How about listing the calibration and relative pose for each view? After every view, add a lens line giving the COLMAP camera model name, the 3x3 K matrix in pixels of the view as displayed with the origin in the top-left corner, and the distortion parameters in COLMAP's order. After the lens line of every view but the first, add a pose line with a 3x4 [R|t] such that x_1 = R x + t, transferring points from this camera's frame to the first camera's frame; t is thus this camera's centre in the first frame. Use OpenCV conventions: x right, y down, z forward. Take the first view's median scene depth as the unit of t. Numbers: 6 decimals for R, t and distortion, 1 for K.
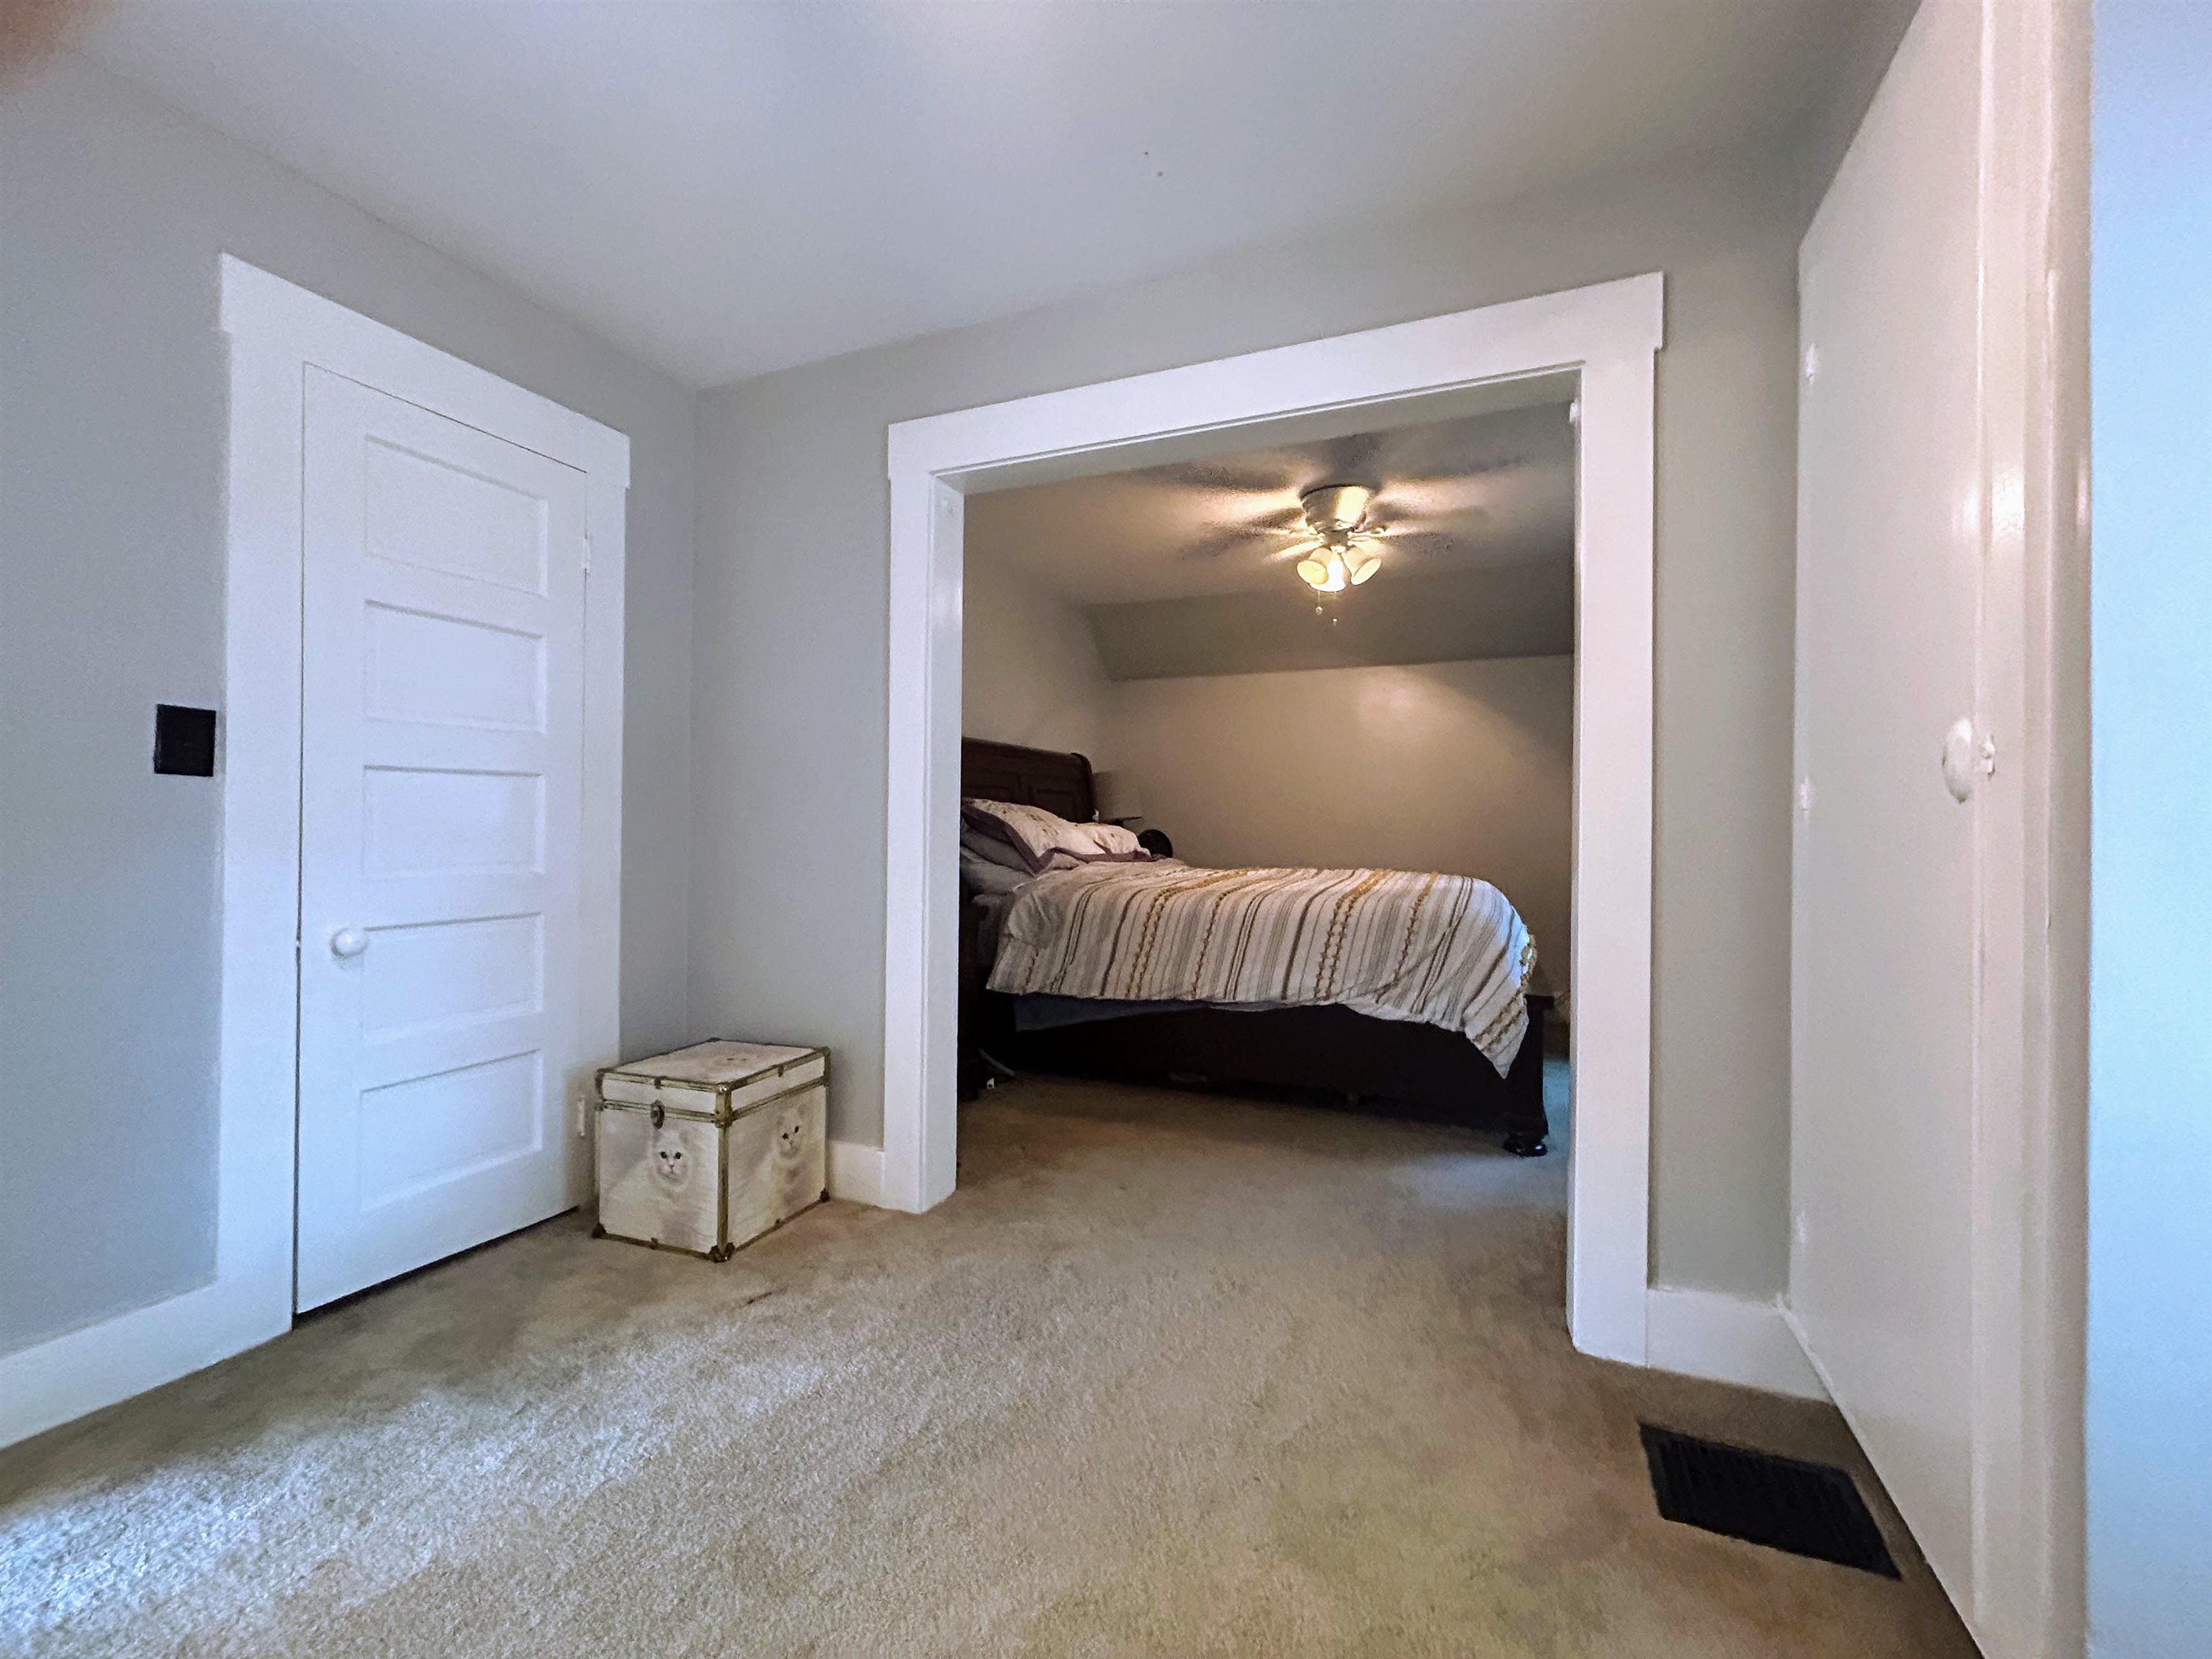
lens RADIAL K [[902.5, 0, 1101.5], [0, 902.5, 825.4], [0, 0, 1]] dist [0.016269, 0.000107]
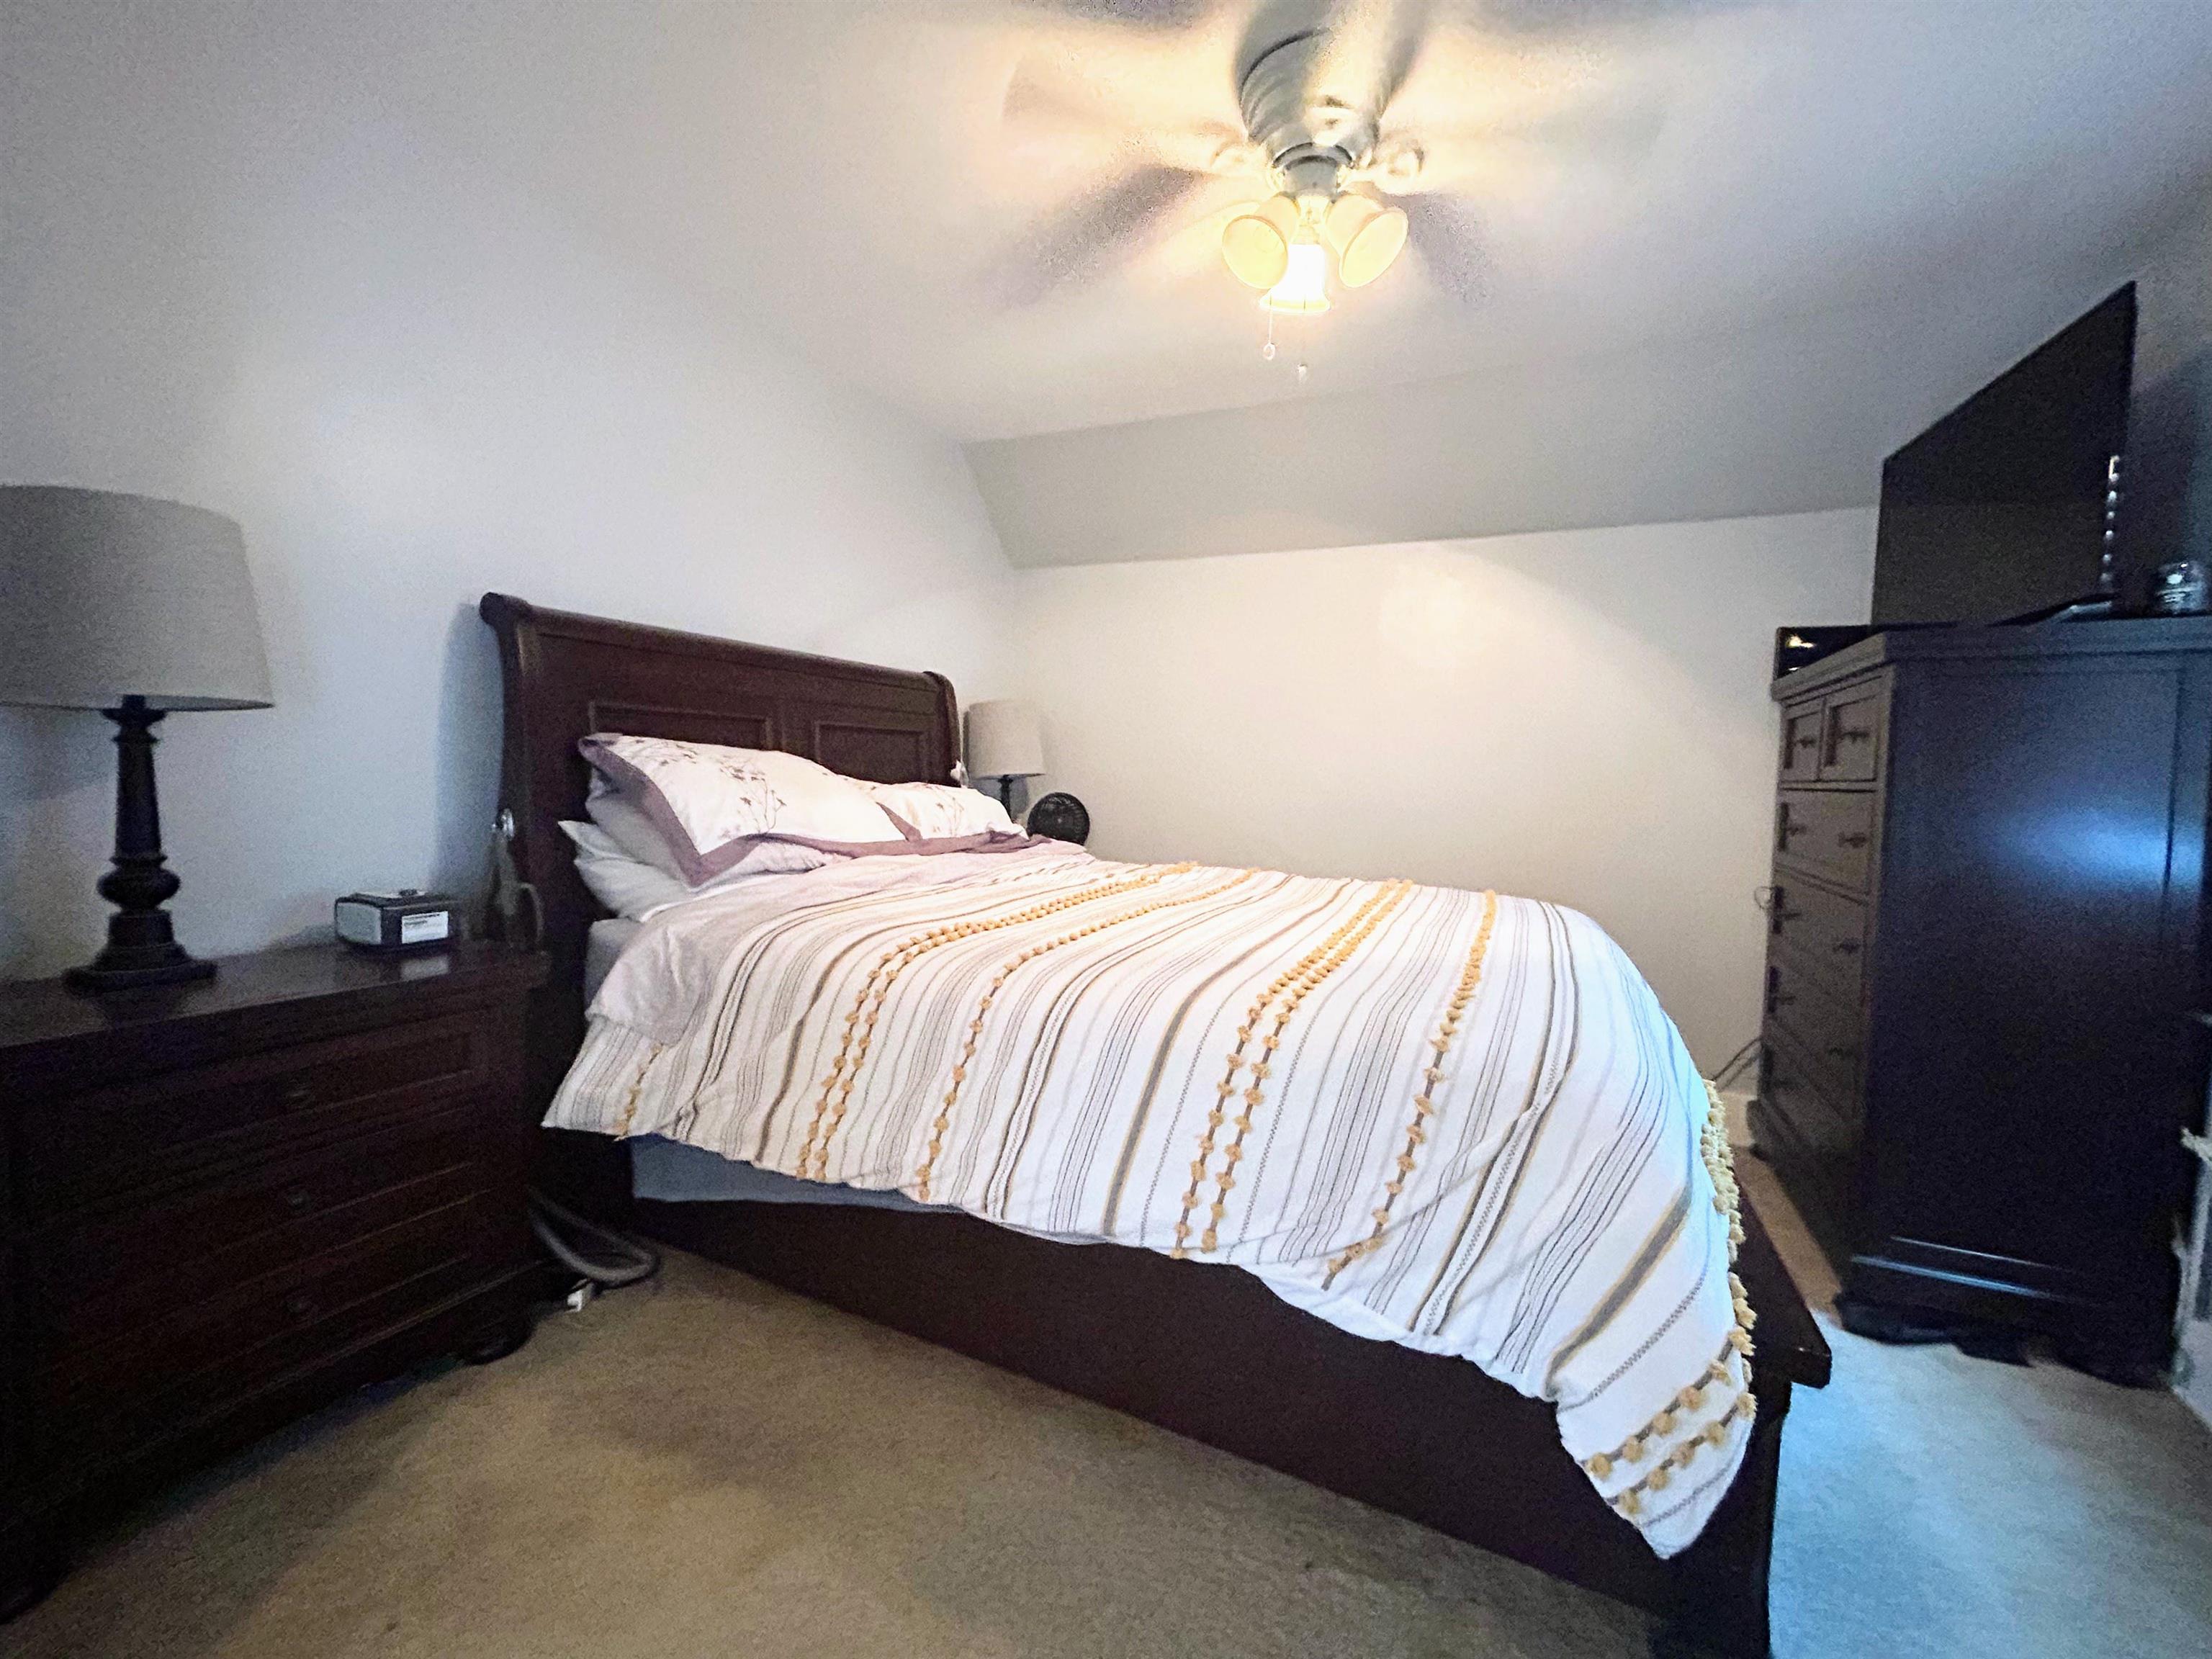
lens RADIAL K [[902.5, 0, 1111.0], [0, 902.5, 822.6], [0, 0, 1]] dist [0.016269, 0.000107]
pose [[0.998641, 0.035912, -0.037780, 0.203739], [-0.033942, 0.998093, 0.051564, -0.018827], [0.039560, -0.050212, 0.997955, 0.572755]]
